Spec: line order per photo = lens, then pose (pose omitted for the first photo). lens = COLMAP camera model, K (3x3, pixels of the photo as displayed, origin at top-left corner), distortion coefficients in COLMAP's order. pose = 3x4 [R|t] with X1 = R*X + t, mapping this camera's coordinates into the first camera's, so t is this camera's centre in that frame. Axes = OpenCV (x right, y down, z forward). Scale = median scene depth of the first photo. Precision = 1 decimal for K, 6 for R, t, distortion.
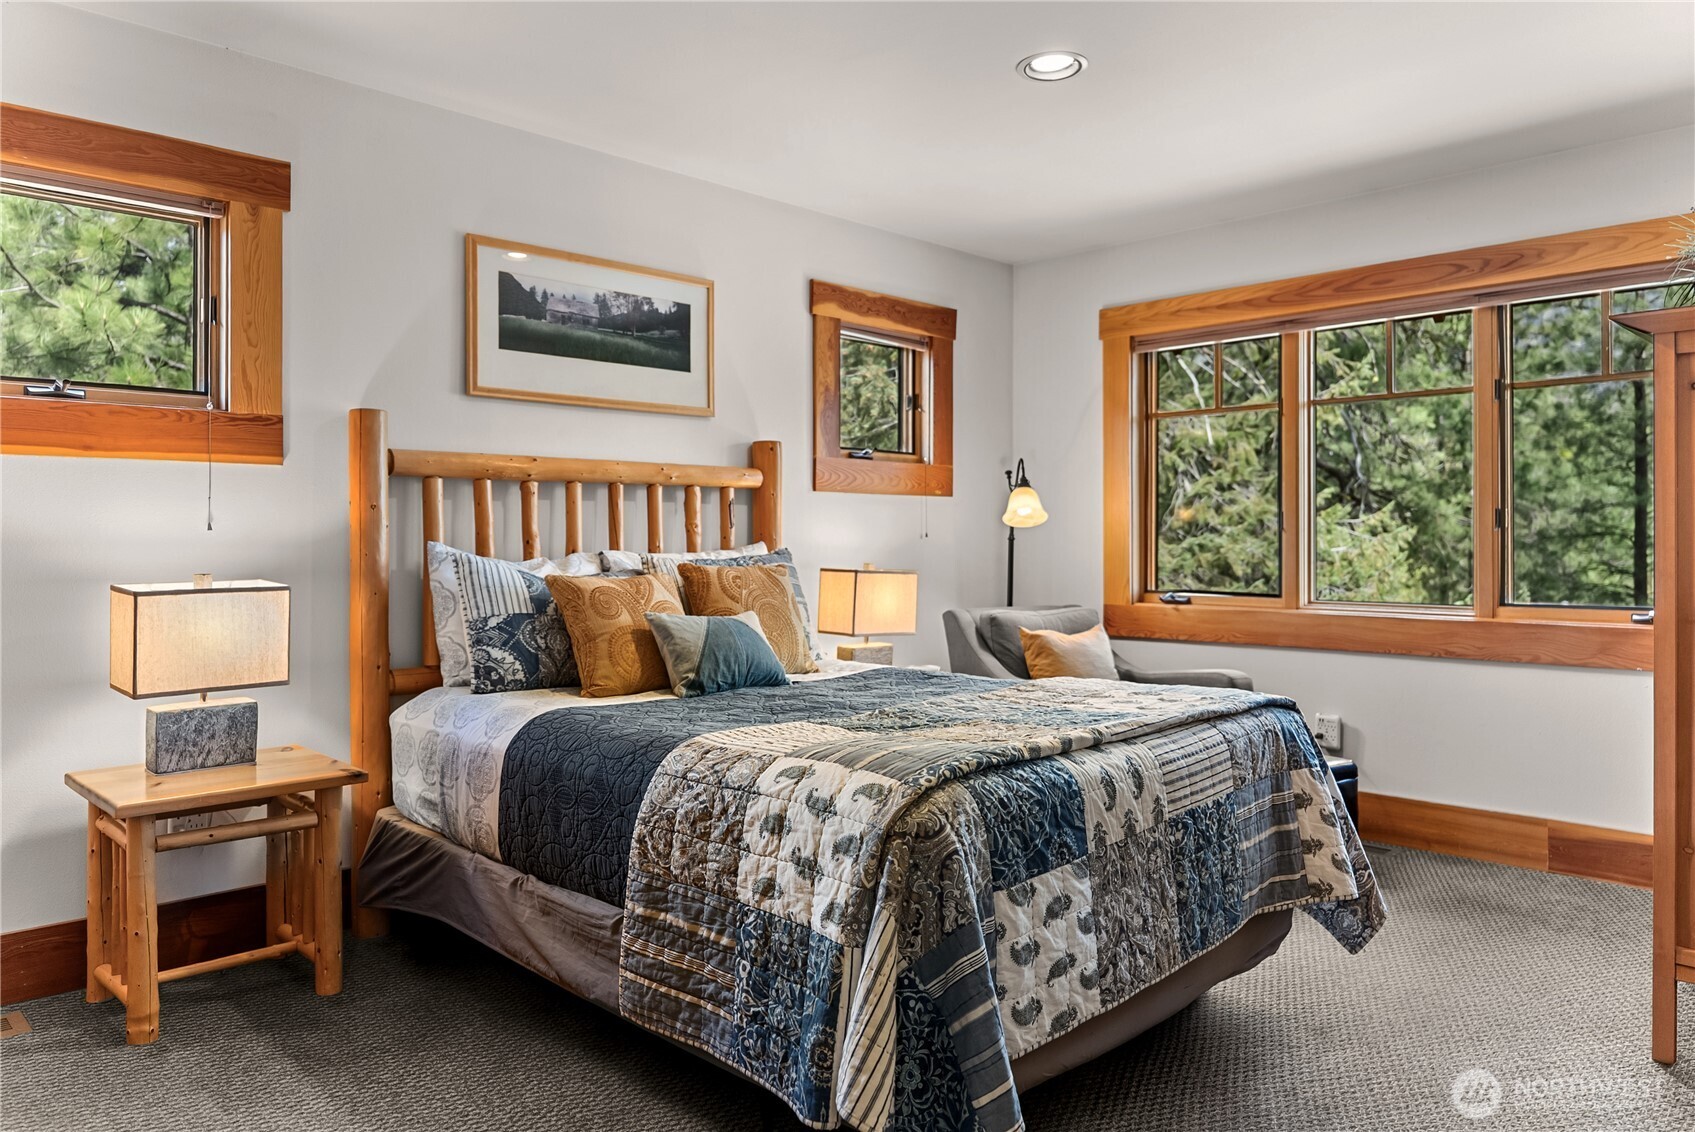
lens RADIAL K [[1182.1, 0, 849.0], [0, 1182.1, 535.5], [0, 0, 1]] dist [0.001084, -0.001721]
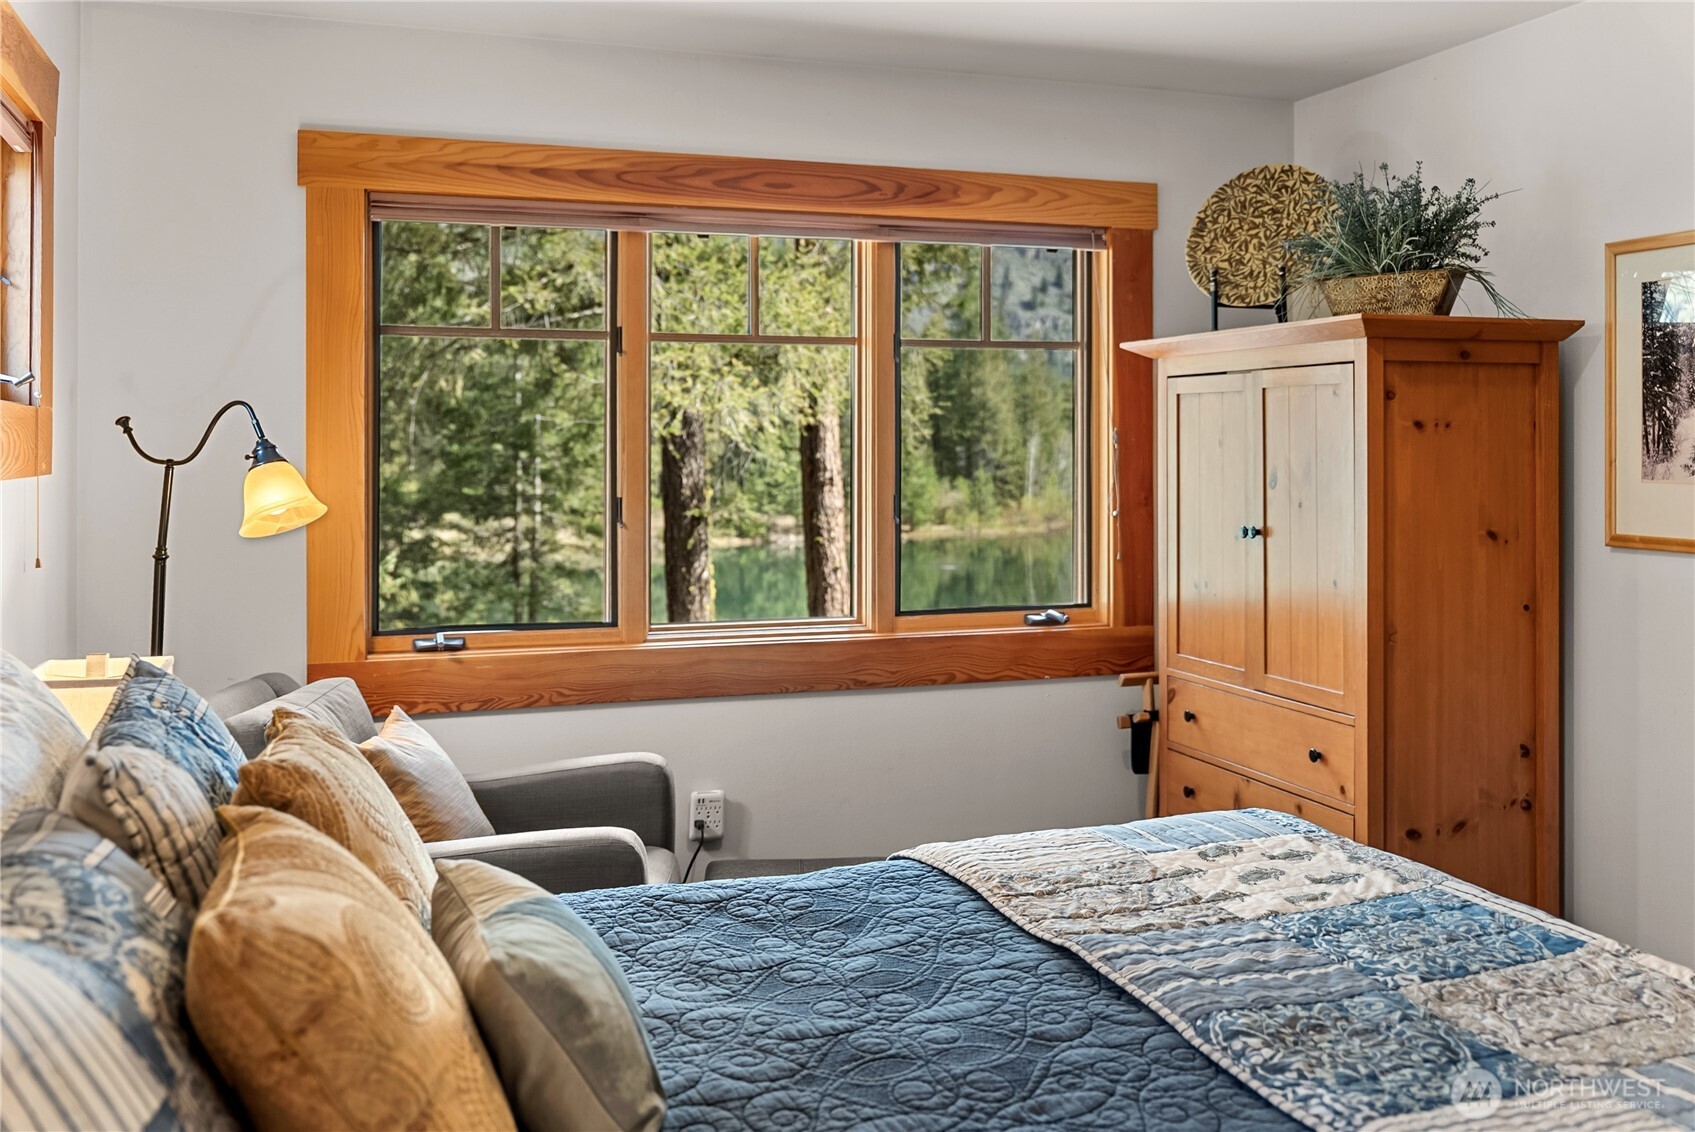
lens RADIAL K [[1505.4, 0, 849.5], [0, 1505.4, 450.9], [0, 0, 1]] dist [-0.002588, -0.012015]
pose [[0.432271, -0.002293, 0.901741, -0.386878], [-0.002423, 0.999990, 0.003704, -0.056033], [-0.901741, -0.003786, 0.432261, 0.582453]]
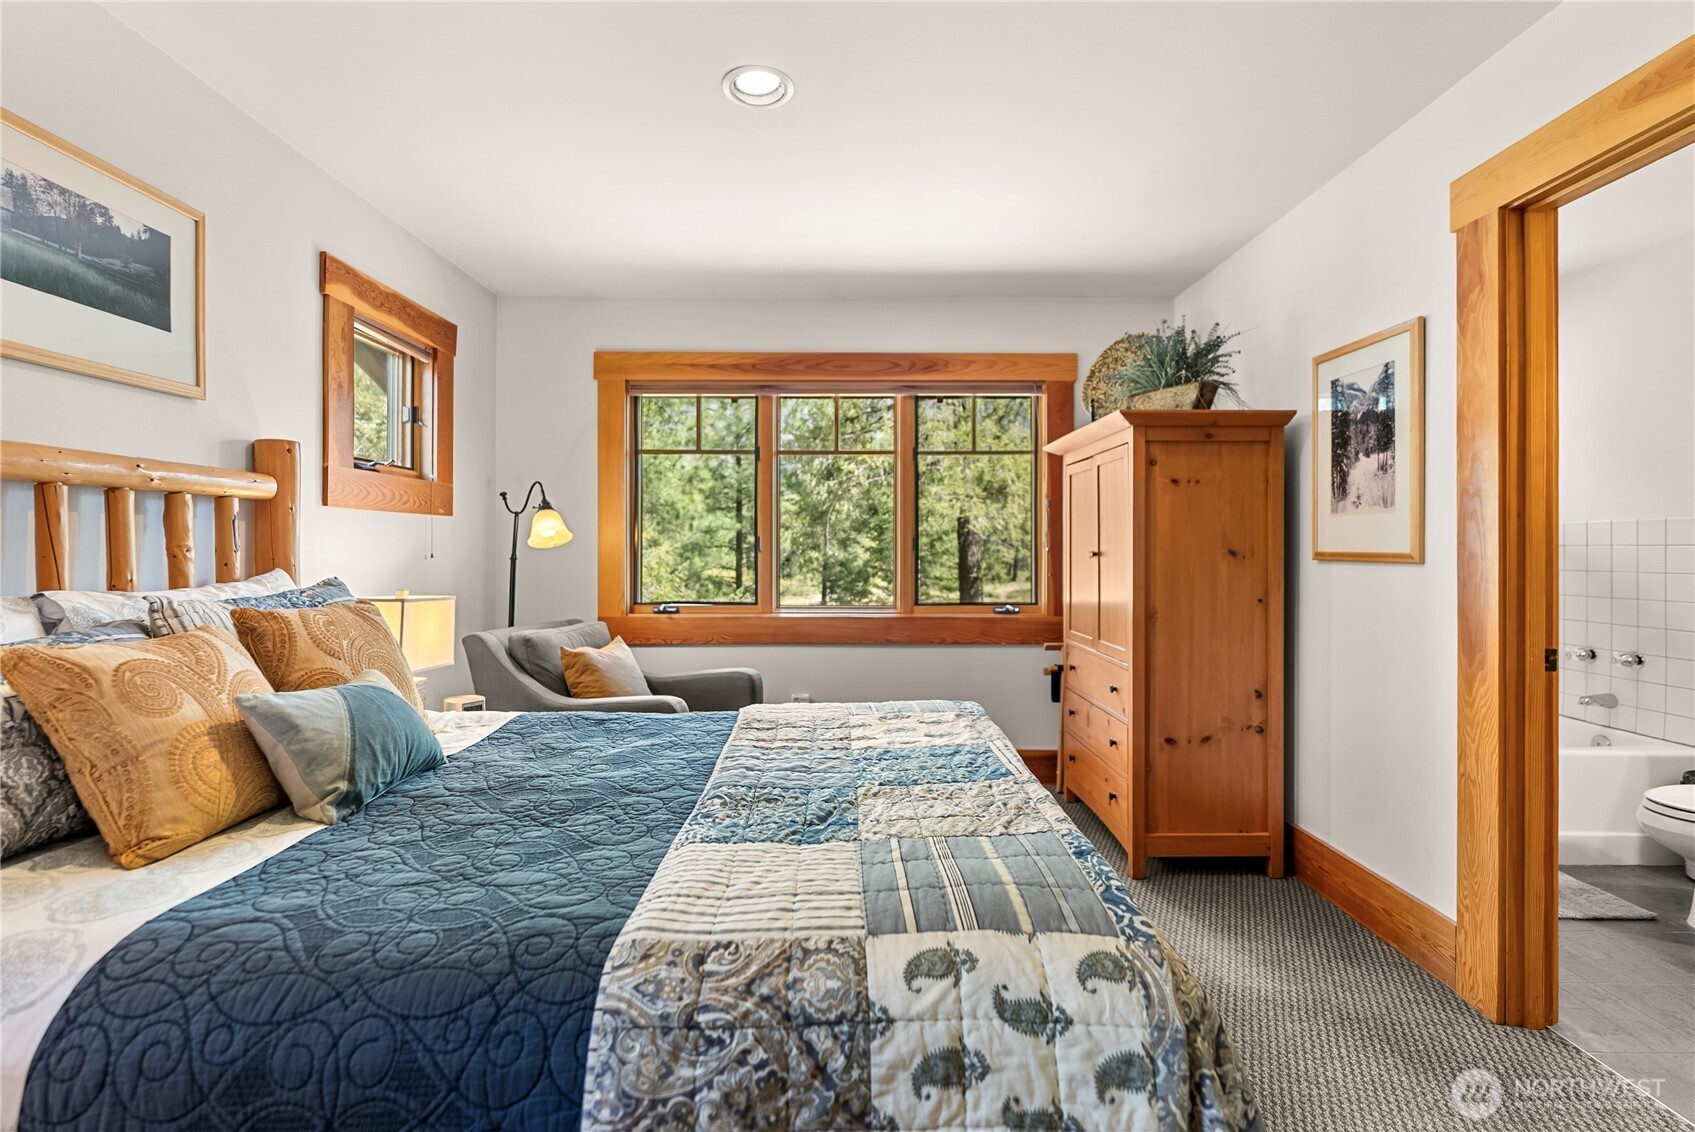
lens RADIAL K [[793.4, 0, 846.0], [0, 793.4, 550.4], [0, 0, 1]] dist [-0.002097, 0.000023]
pose [[0.693946, -0.001236, 0.720026, -0.200828], [-0.003918, 0.999977, 0.005493, -0.011821], [-0.720016, -0.006633, 0.693925, 0.389304]]
